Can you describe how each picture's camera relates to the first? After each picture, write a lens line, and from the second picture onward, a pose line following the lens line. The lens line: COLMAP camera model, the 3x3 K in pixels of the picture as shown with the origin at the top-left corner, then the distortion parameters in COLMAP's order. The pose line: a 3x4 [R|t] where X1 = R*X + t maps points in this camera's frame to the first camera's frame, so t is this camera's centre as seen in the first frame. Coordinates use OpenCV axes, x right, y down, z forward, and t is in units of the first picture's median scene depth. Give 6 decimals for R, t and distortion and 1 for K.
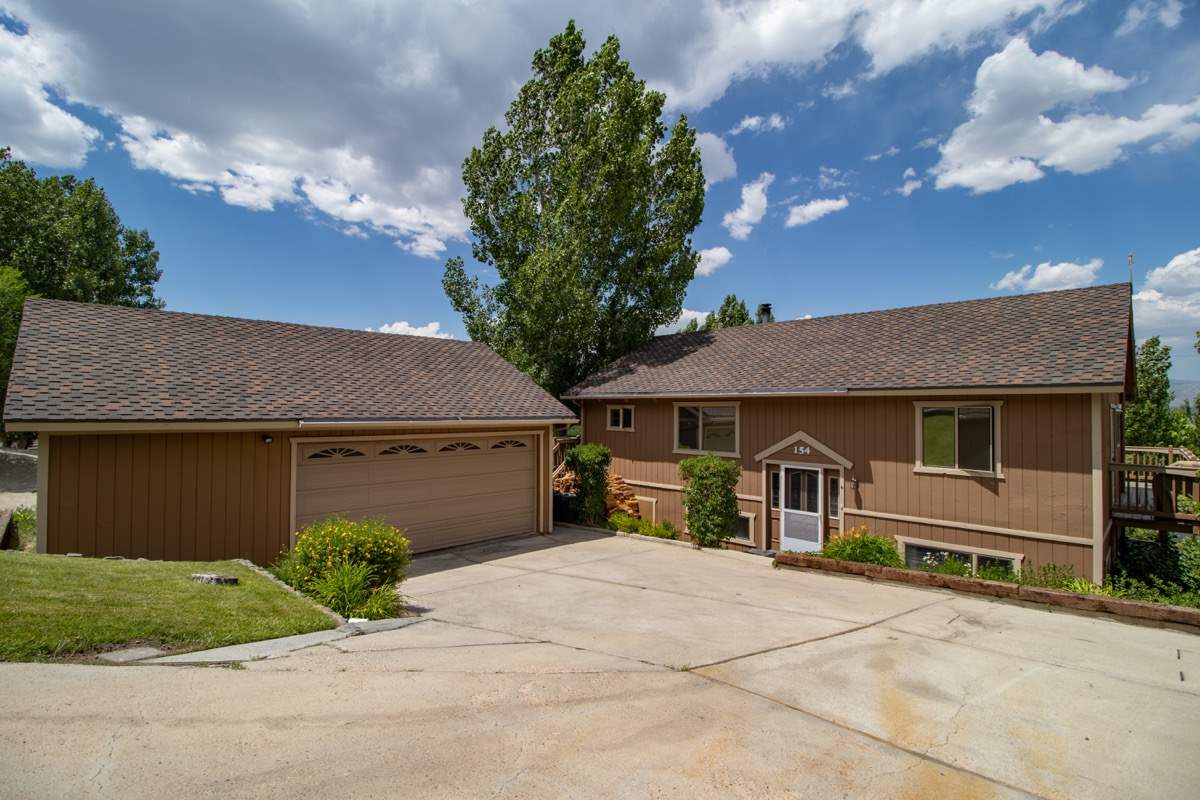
lens RADIAL K [[575.3, 0, 600.0], [0, 575.3, 400.0], [0, 0, 1]] dist [-0.021446, -0.000369]
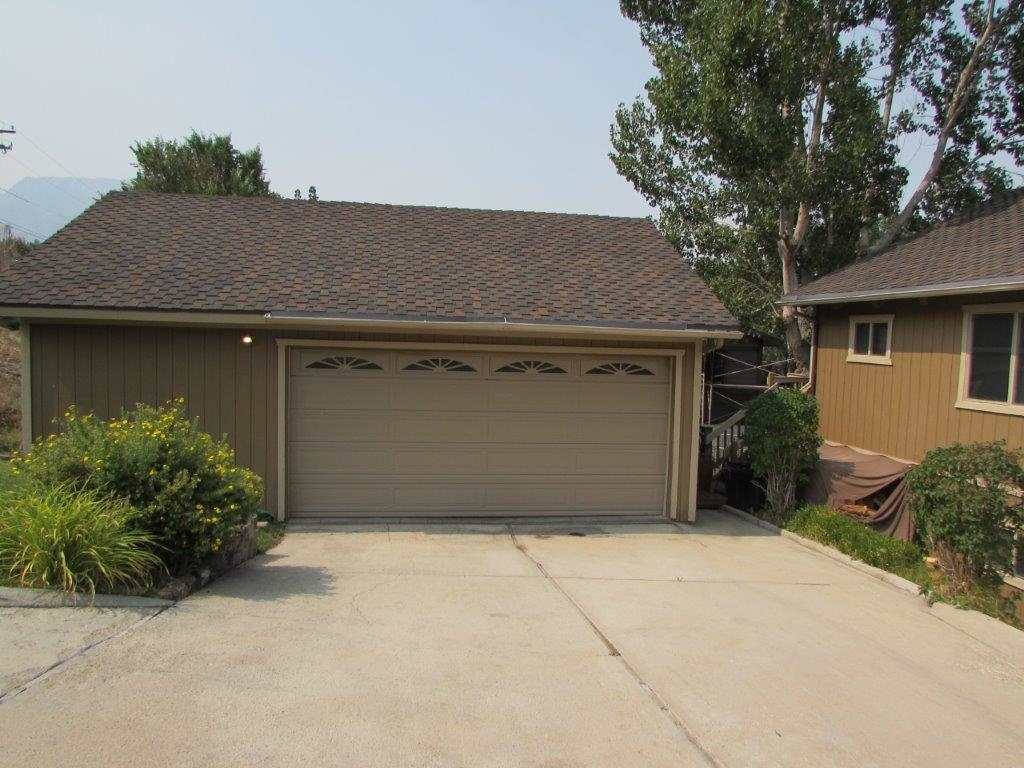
lens RADIAL K [[832.0, 0, 512.0], [0, 832.0, 384.0], [0, 0, 1]] dist [0.005257, 0.001684]
pose [[0.806553, 0.079842, -0.585746, 0.267414], [-0.021671, 0.994165, 0.105672, 0.001259], [0.590765, -0.072537, 0.803577, 0.209713]]
